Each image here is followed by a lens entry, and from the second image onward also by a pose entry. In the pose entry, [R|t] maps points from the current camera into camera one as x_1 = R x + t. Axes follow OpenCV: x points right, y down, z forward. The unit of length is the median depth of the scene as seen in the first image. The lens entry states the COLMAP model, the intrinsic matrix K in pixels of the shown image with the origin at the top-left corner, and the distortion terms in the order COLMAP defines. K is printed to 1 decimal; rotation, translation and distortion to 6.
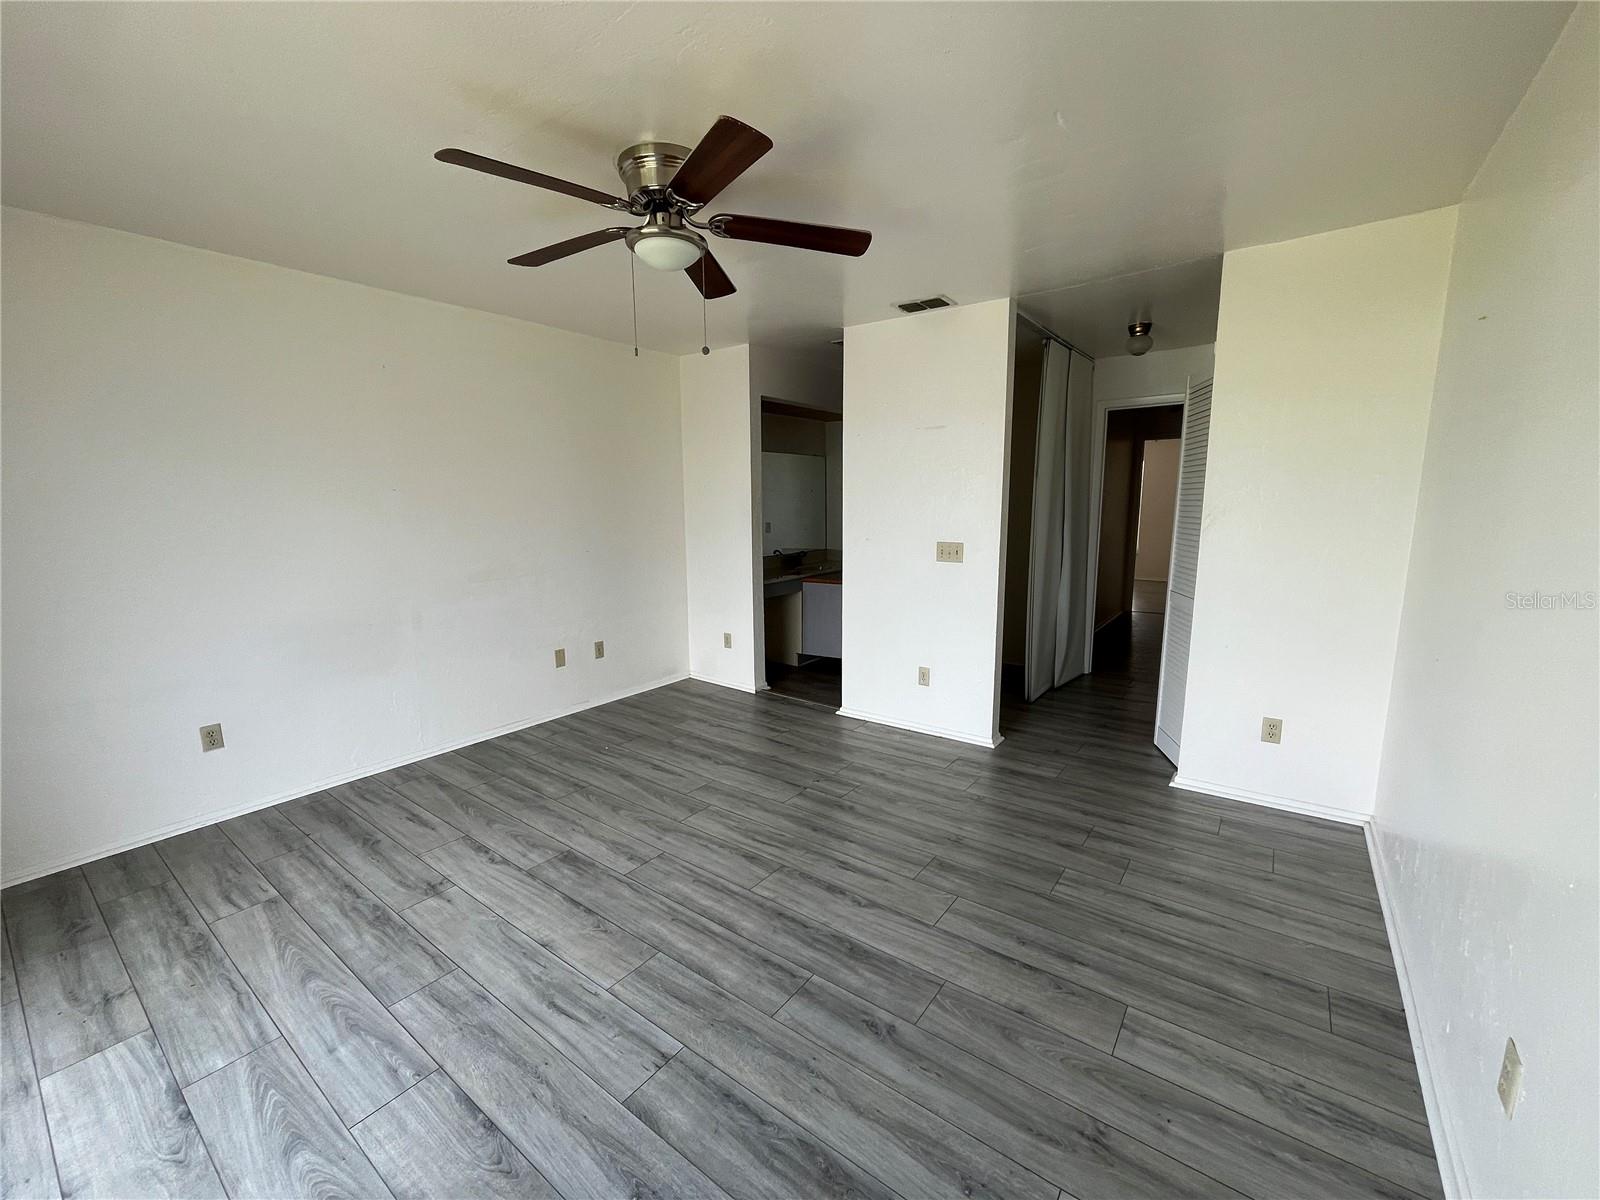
lens RADIAL K [[651.1, 0, 797.4], [0, 651.1, 582.5], [0, 0, 1]] dist [-0.003038, 0.000067]
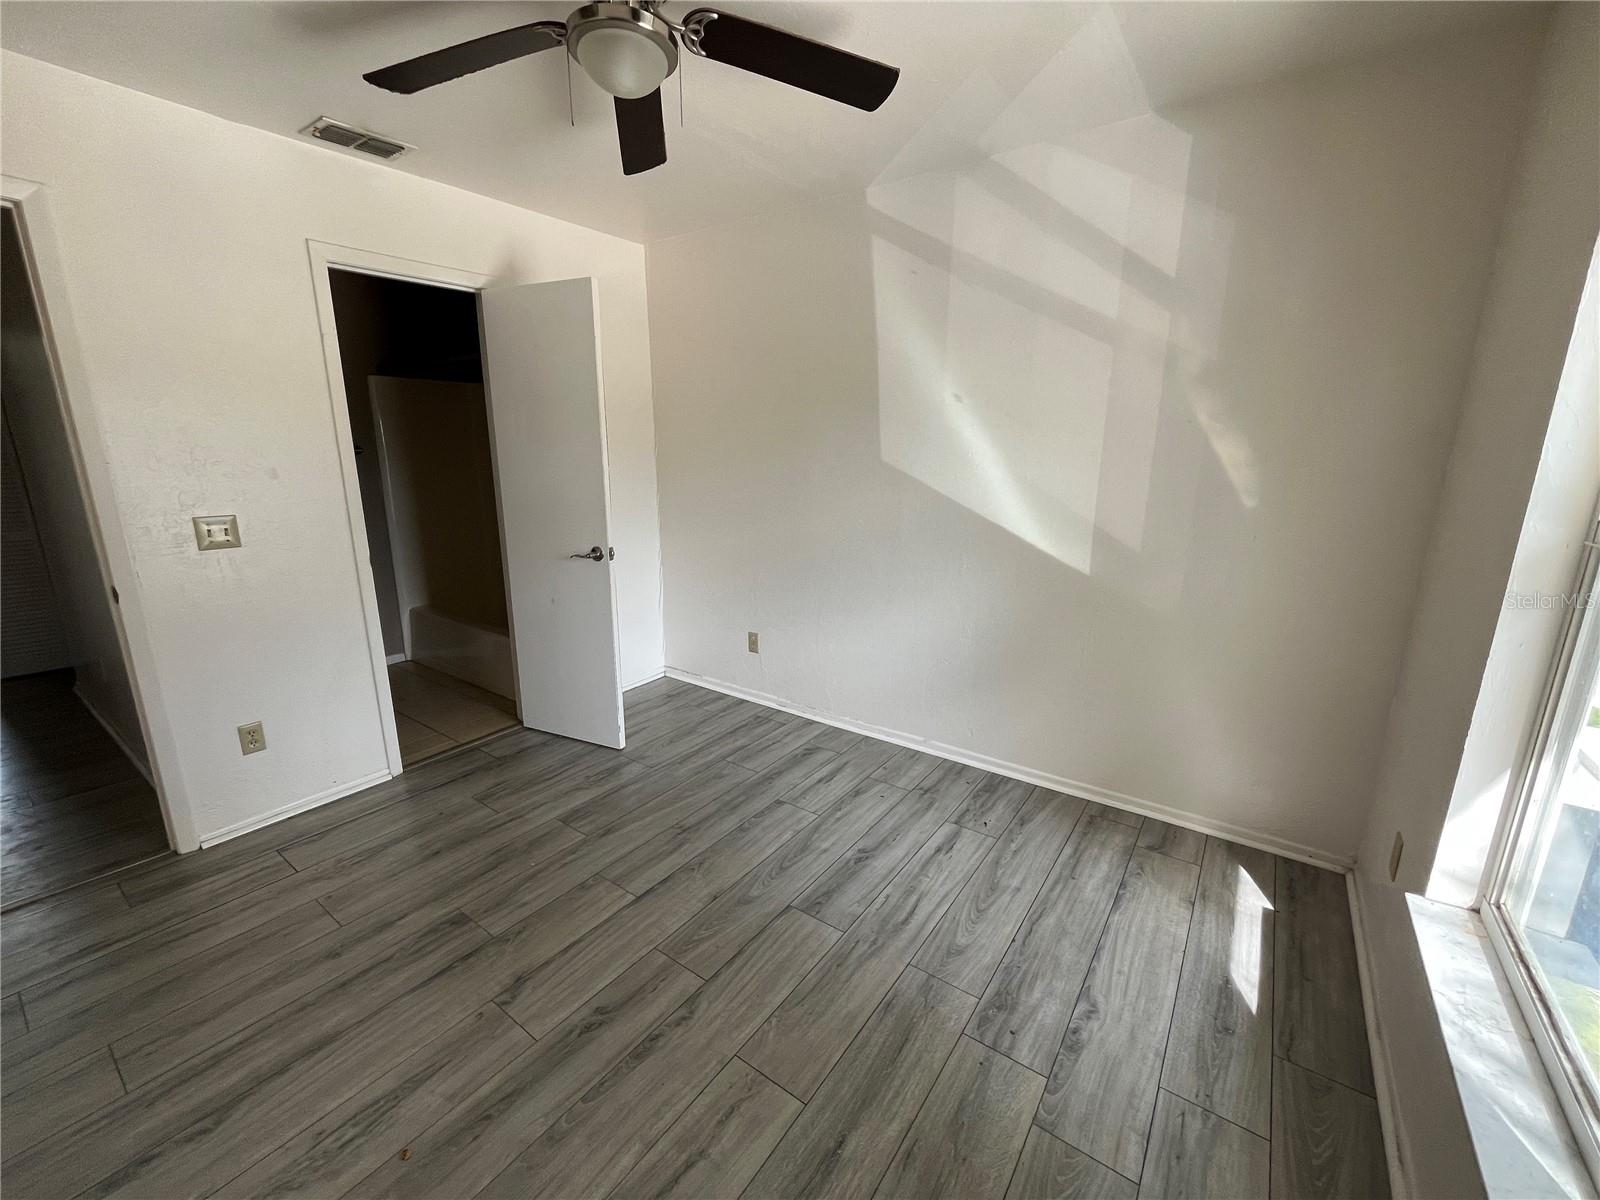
lens RADIAL K [[651.1, 0, 798.4], [0, 651.1, 600.3], [0, 0, 1]] dist [-0.003038, 0.000067]
pose [[-0.014586, -0.232408, 0.972509, -1.795857], [0.124265, 0.964651, 0.232393, -0.154657], [-0.992142, 0.124238, 0.014810, 1.330544]]
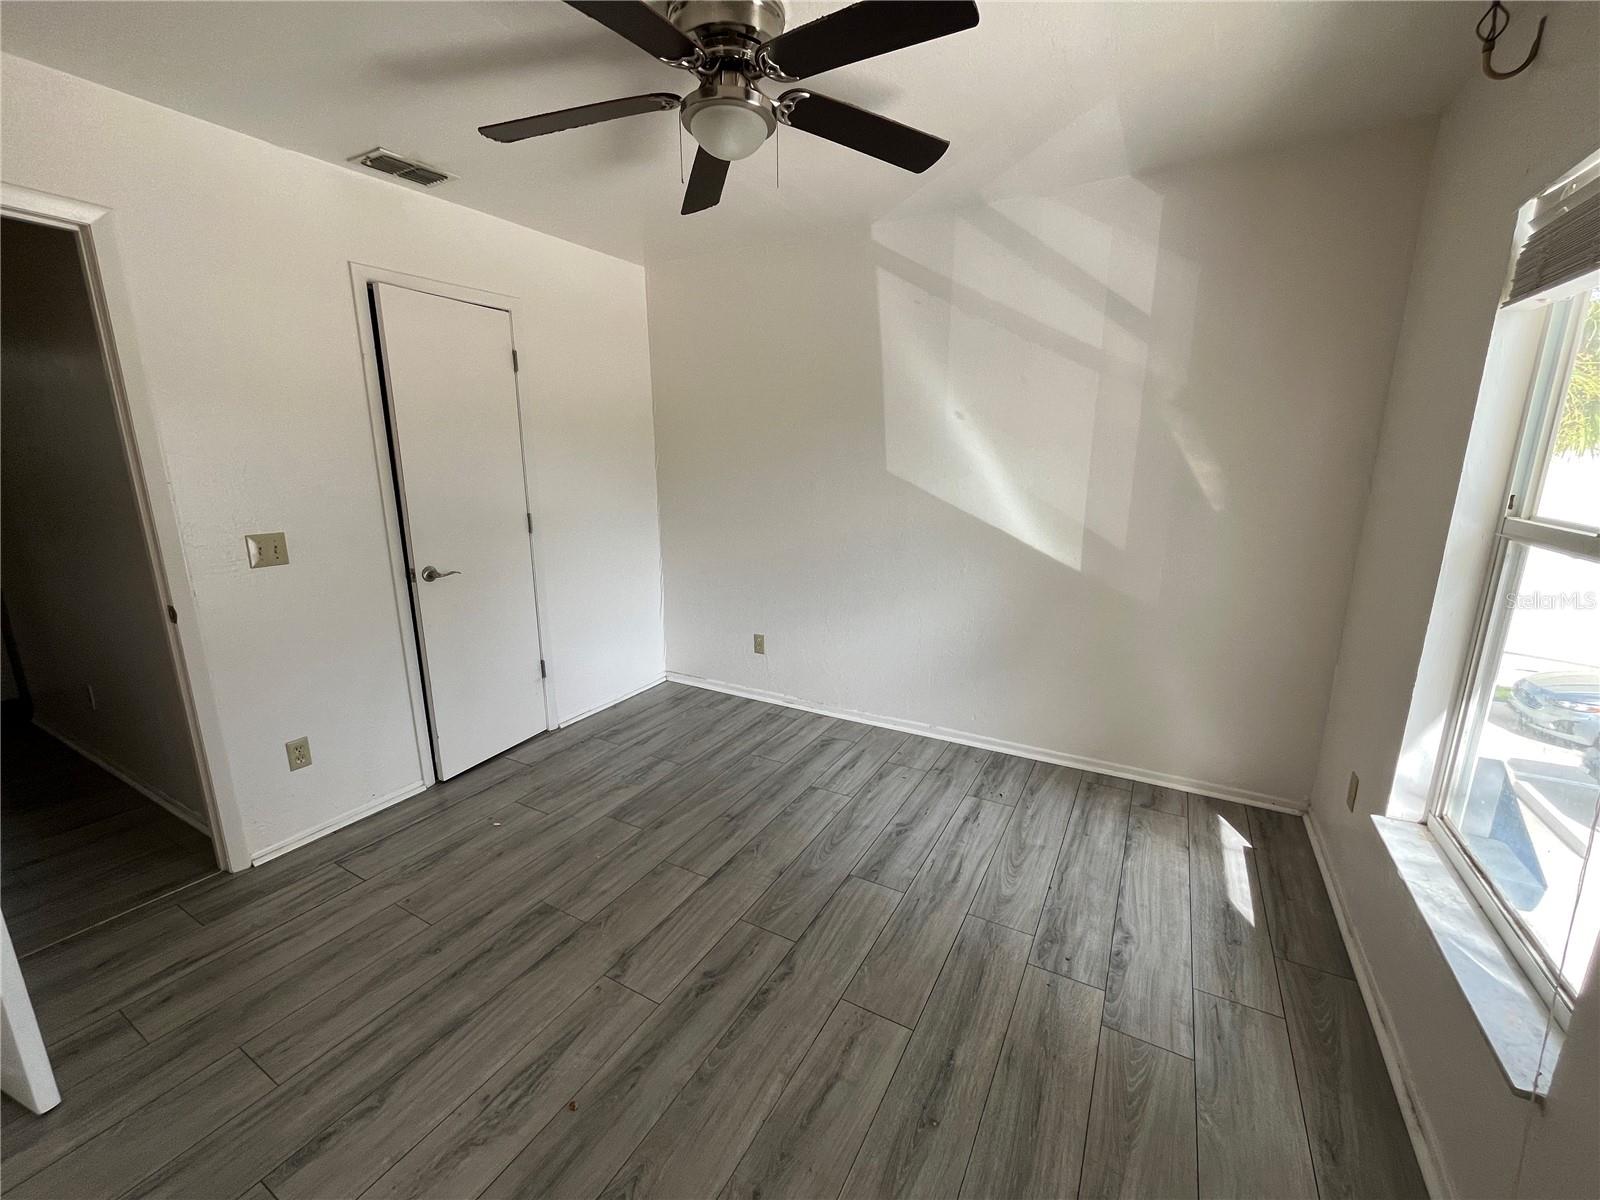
lens RADIAL K [[651.1, 0, 798.9], [0, 651.1, 600.1], [0, 0, 1]] dist [-0.003038, 0.000067]
pose [[-0.124395, -0.220382, 0.967449, -1.901642], [0.128550, 0.963225, 0.235949, -0.199602], [-0.983870, 0.153717, -0.091490, 1.554381]]
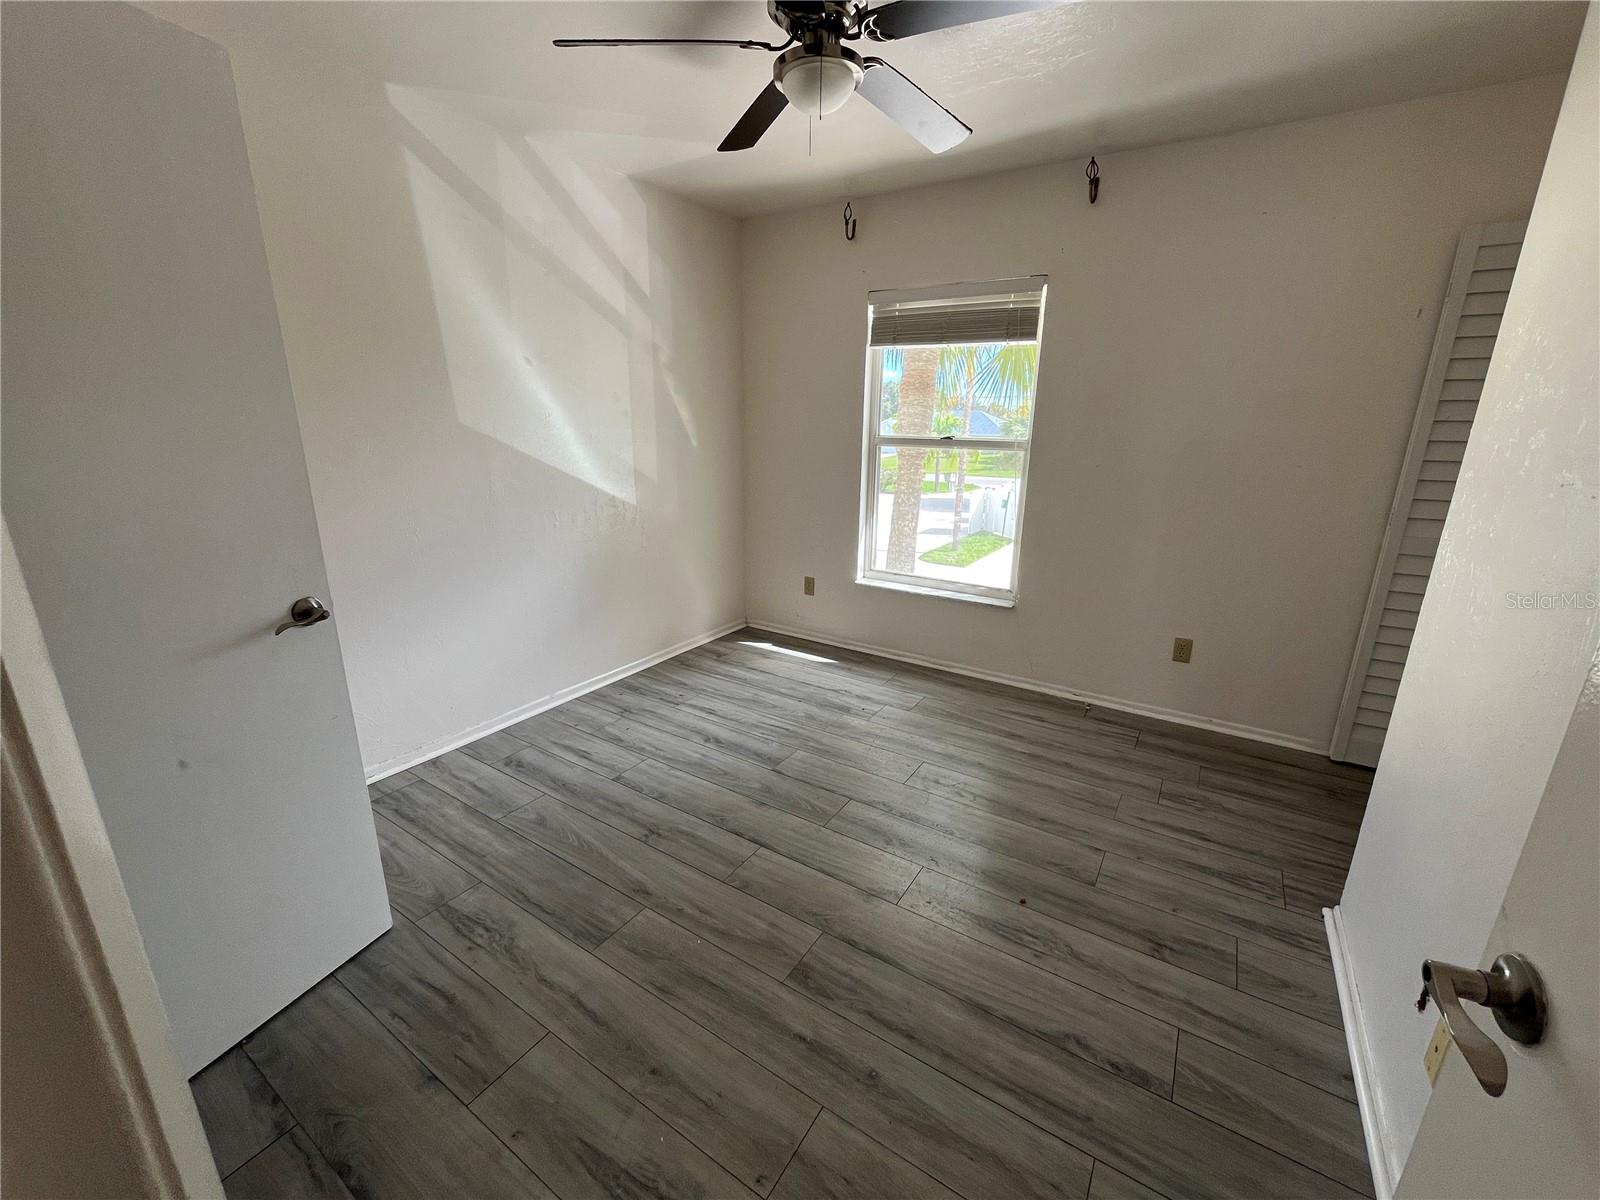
lens RADIAL K [[651.1, 0, 794.6], [0, 651.1, 603.2], [0, 0, 1]] dist [-0.003038, 0.000067]
pose [[-0.998123, 0.004582, -0.061071, -0.800231], [-0.020050, 0.917794, 0.396550, -0.306235], [0.057868, 0.397030, -0.915979, 2.603735]]
